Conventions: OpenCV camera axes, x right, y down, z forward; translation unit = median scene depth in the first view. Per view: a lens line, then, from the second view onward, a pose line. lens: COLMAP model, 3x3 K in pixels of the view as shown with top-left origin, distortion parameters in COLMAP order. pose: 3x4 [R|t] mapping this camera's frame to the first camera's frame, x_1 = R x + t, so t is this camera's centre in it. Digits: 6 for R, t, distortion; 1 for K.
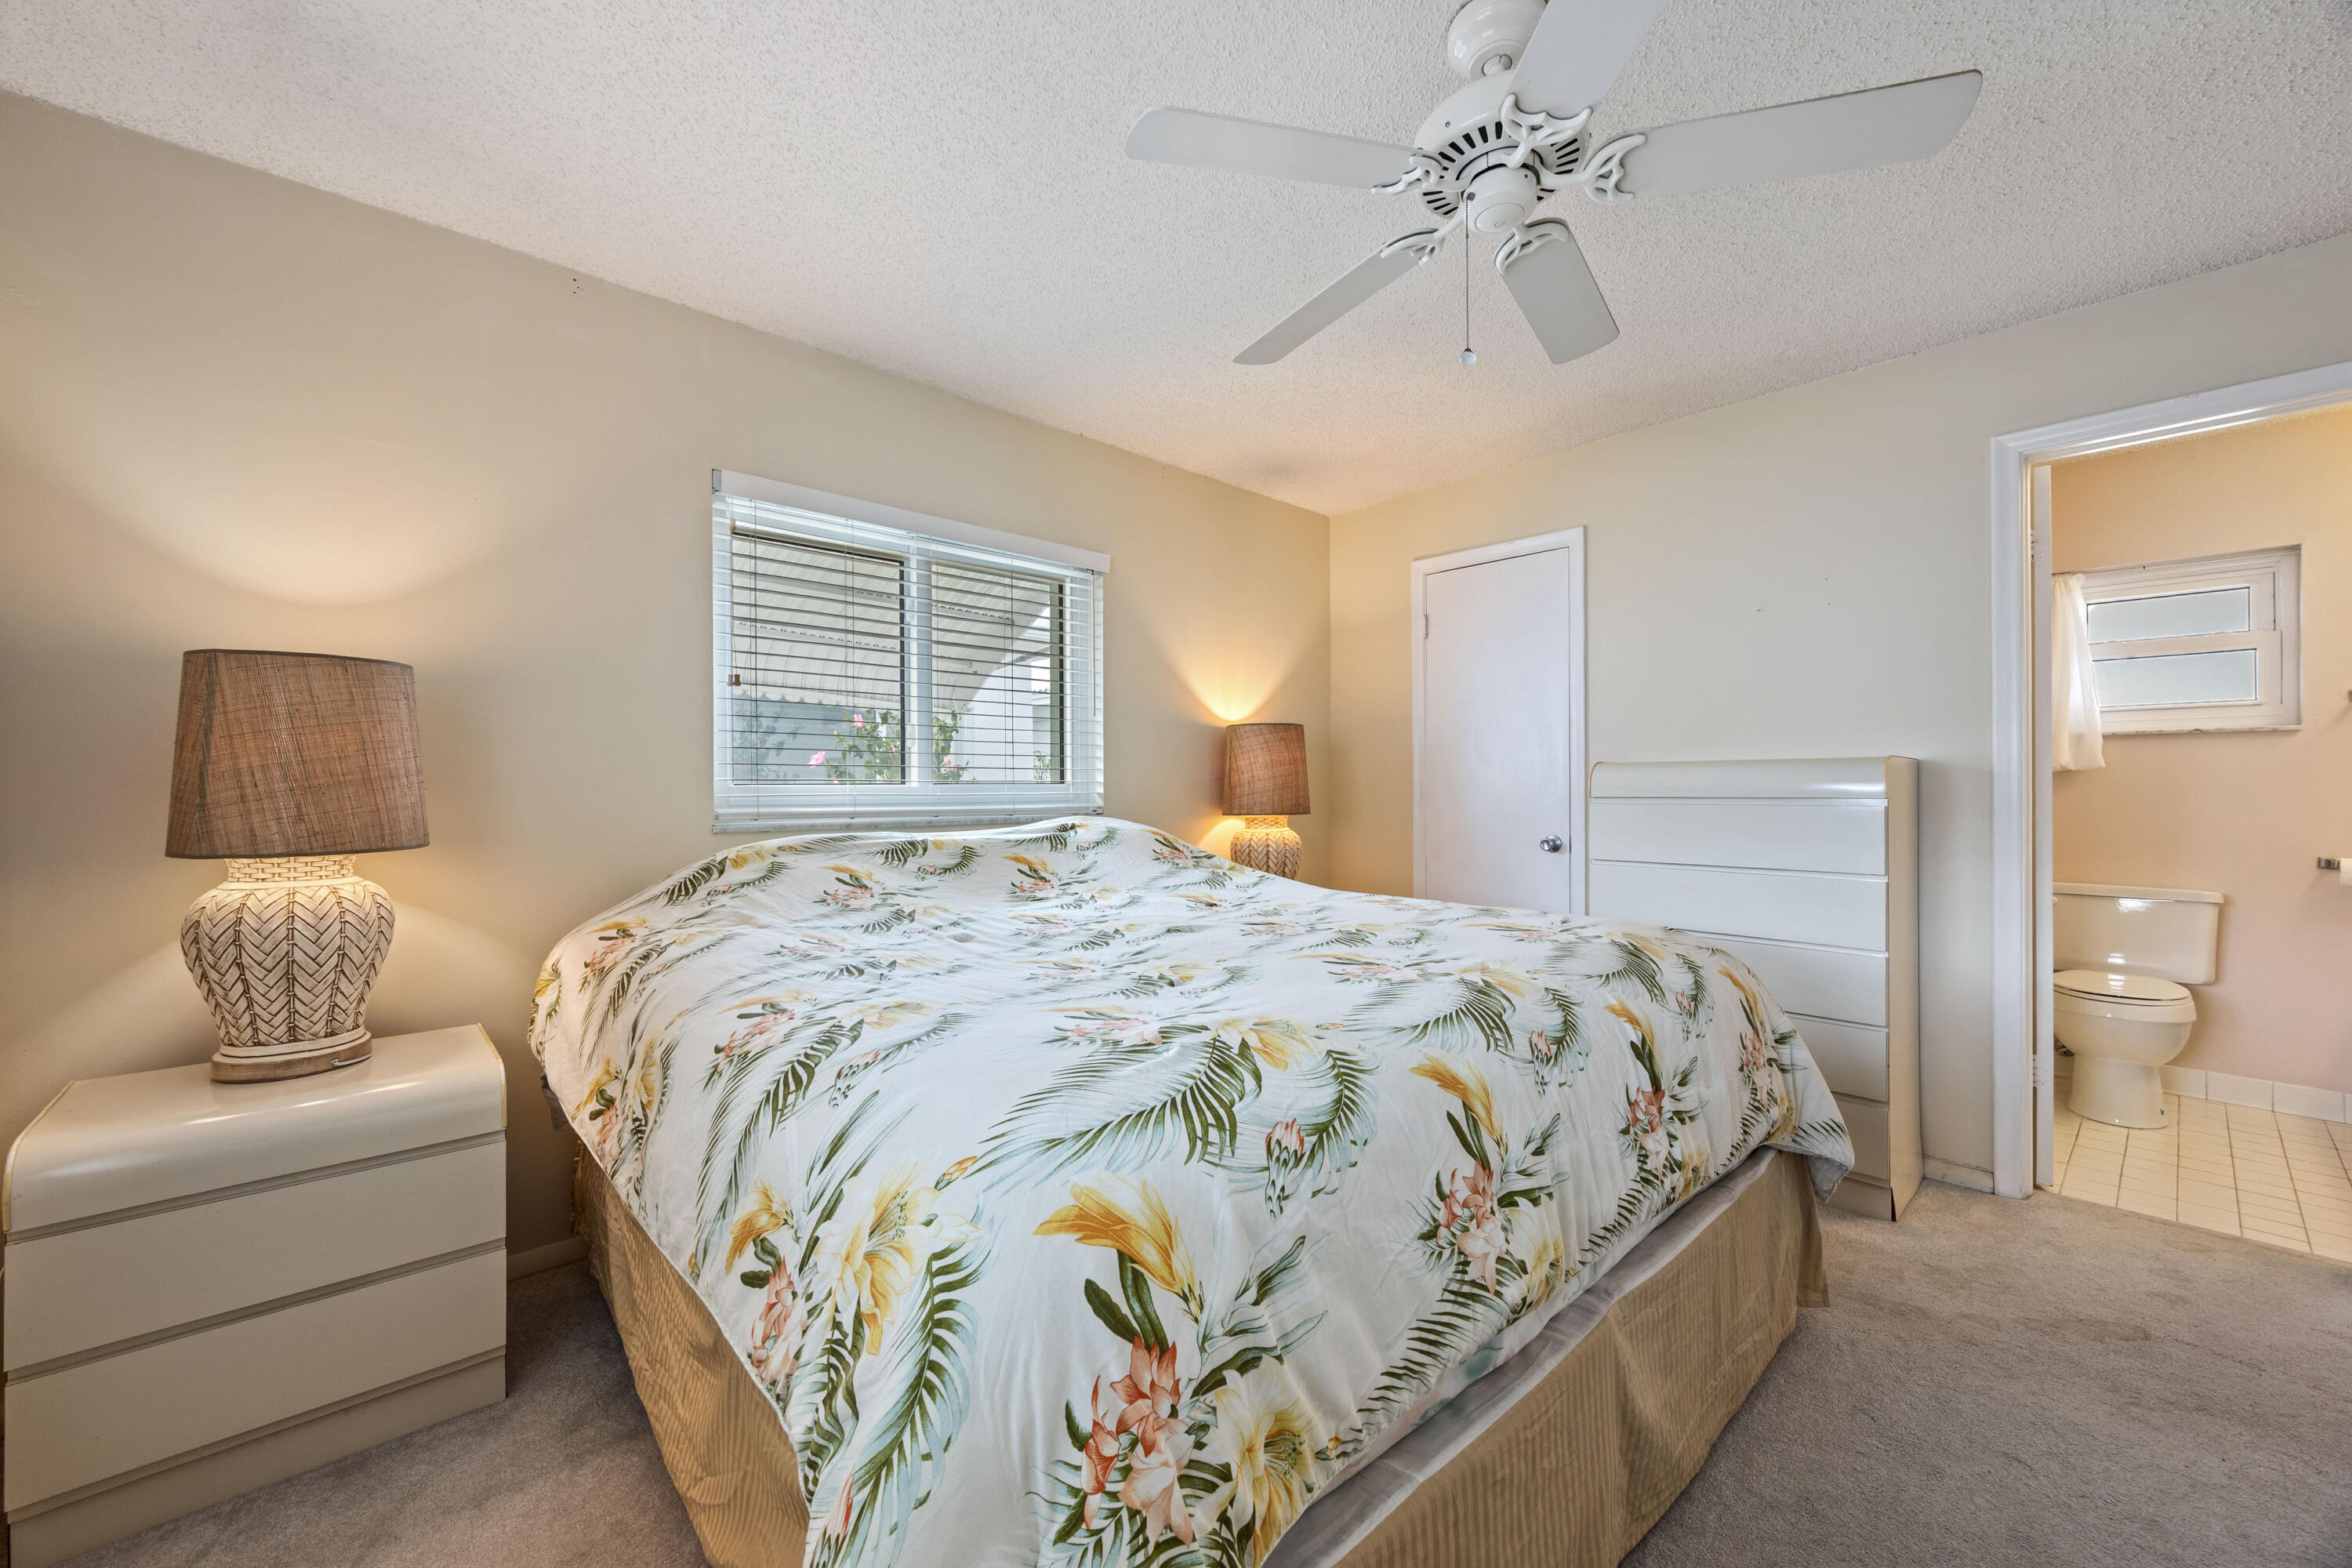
lens RADIAL K [[913.3, 0, 1174.8], [0, 913.3, 788.3], [0, 0, 1]] dist [-0.003615, -0.000142]
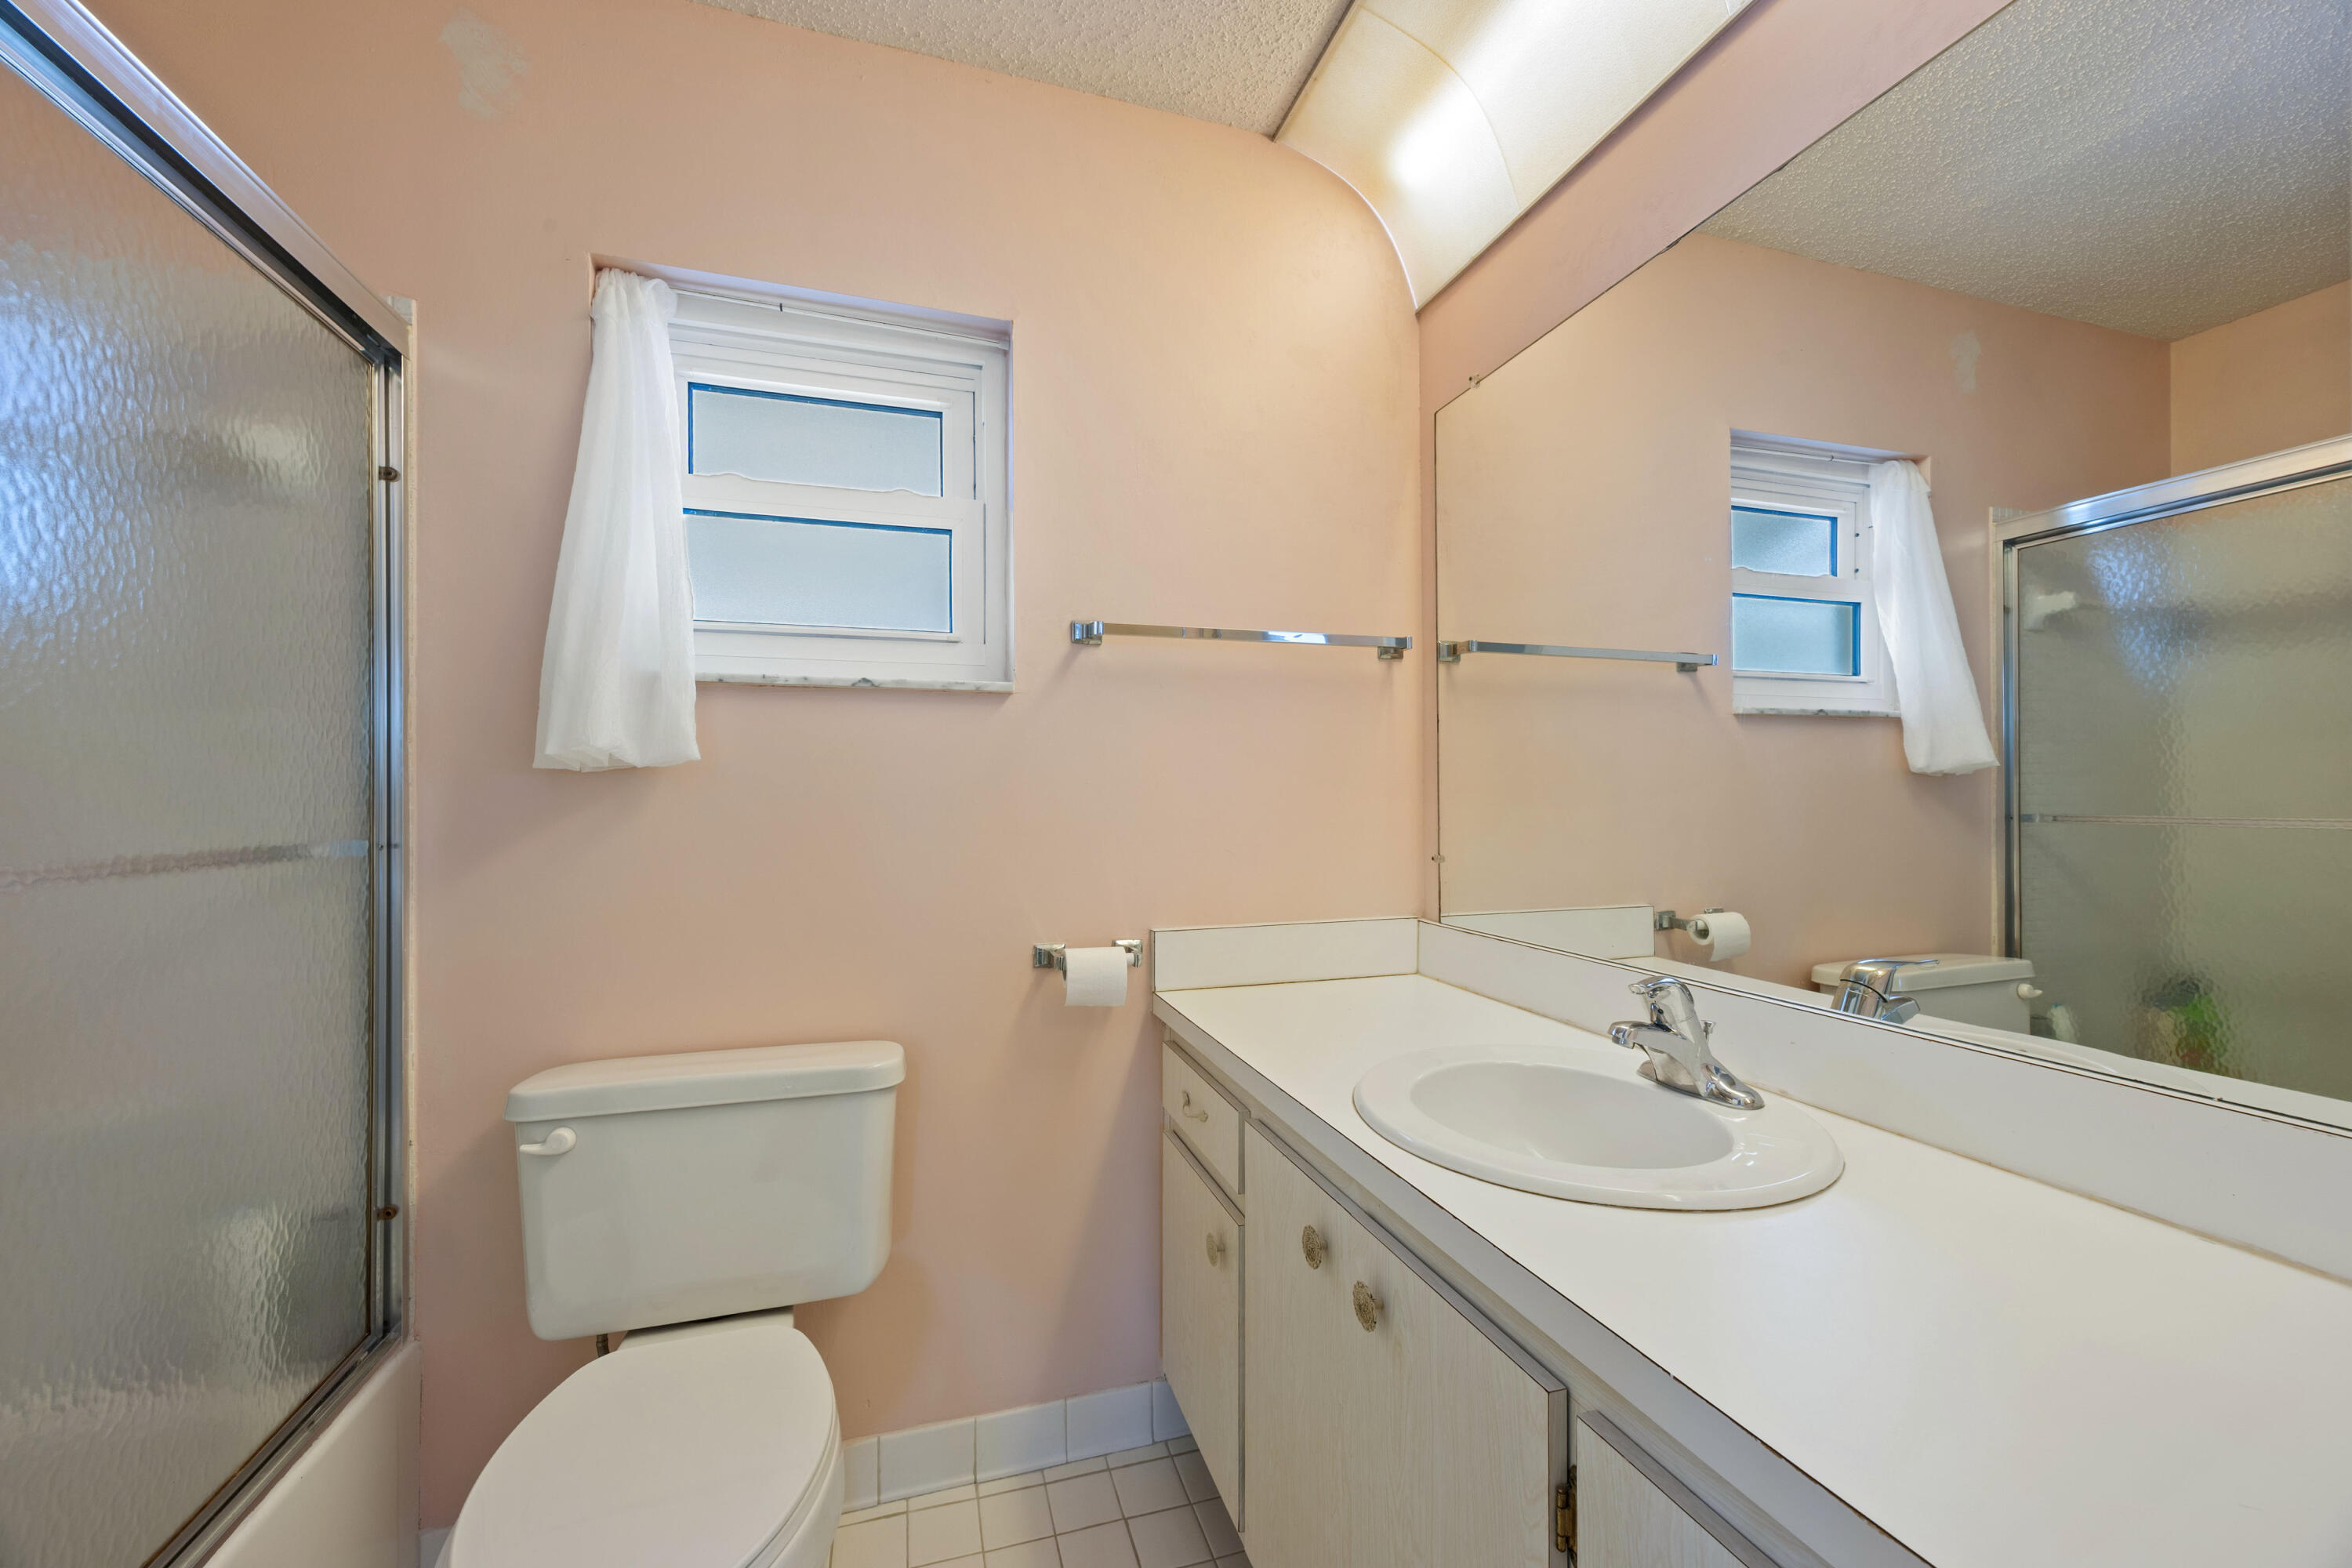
lens RADIAL K [[913.3, 0, 1177.5], [0, 913.3, 789.9], [0, 0, 1]] dist [-0.003615, -0.000142]
pose [[0.426540, 0.001822, 0.904467, 0.810409], [0.004661, 0.999980, -0.004212, -0.008443], [-0.904457, 0.006012, 0.426523, 0.691443]]
